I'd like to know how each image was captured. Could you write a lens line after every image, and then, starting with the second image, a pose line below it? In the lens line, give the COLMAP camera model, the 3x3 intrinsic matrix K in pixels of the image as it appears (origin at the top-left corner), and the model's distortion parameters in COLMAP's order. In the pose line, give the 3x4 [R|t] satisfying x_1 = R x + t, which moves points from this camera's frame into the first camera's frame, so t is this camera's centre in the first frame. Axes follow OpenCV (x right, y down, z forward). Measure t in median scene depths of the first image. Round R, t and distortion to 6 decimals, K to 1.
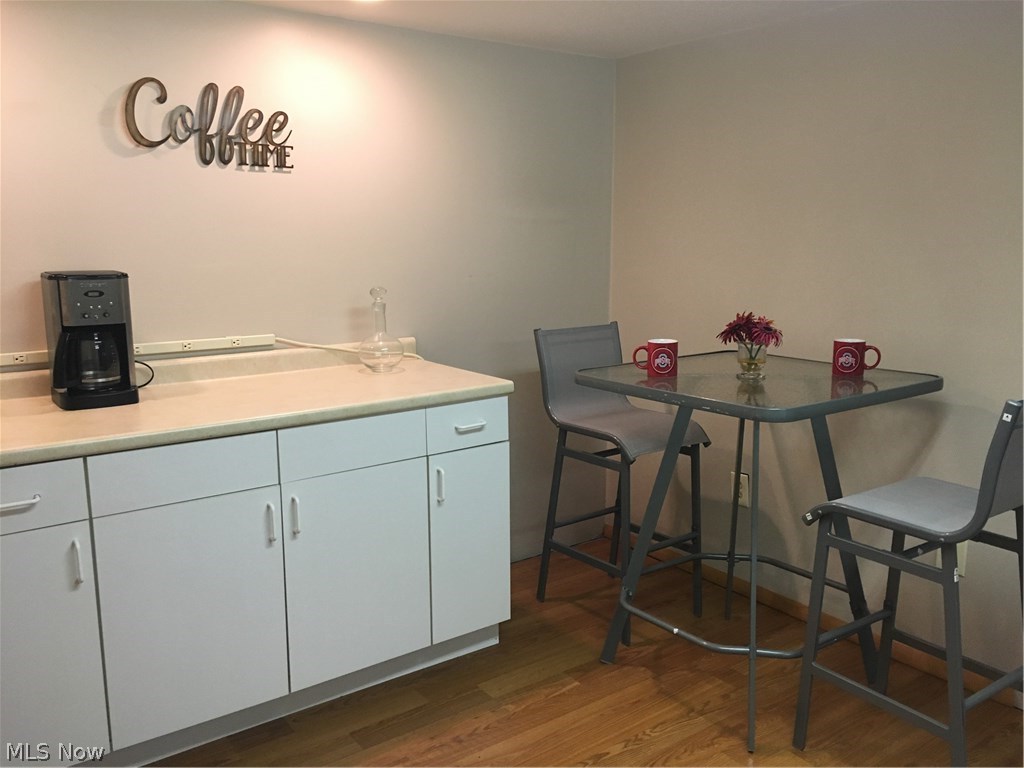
lens RADIAL K [[870.5, 0, 512.4], [0, 870.5, 381.7], [0, 0, 1]] dist [0.054943, -0.049860]
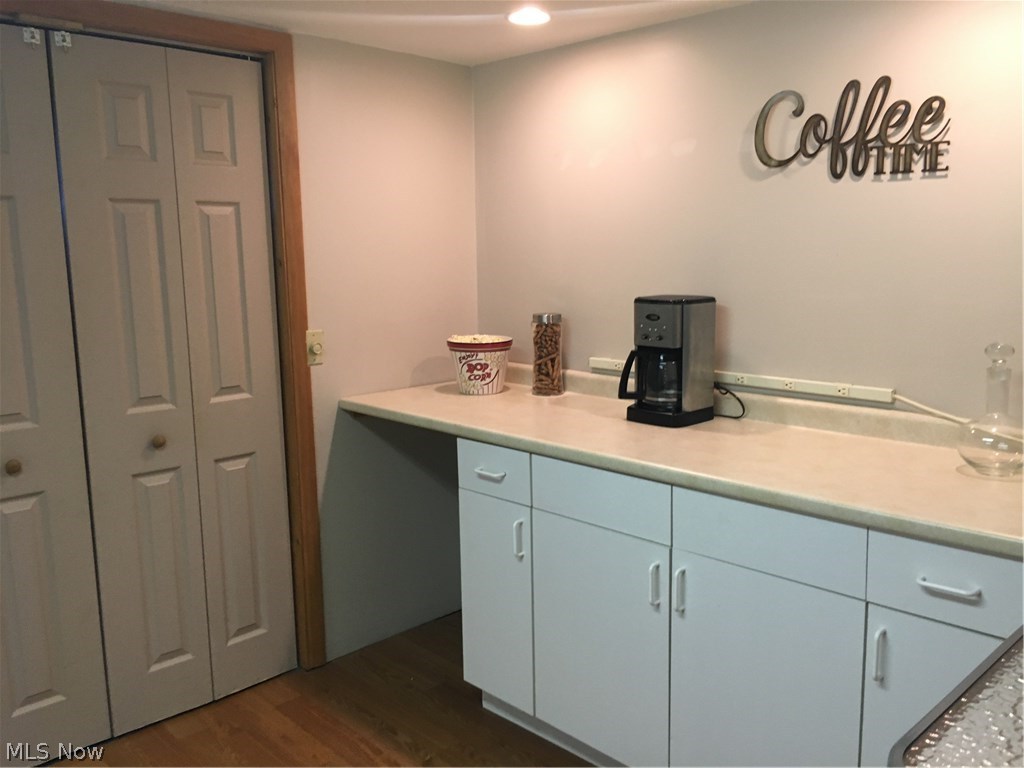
lens RADIAL K [[870.5, 0, 512.7], [0, 870.5, 386.4], [0, 0, 1]] dist [0.054943, -0.049860]
pose [[0.128233, 0.153899, -0.979730, 0.466805], [-0.164598, 0.977488, 0.132003, -0.110705], [0.977990, 0.144335, 0.150678, 0.588058]]
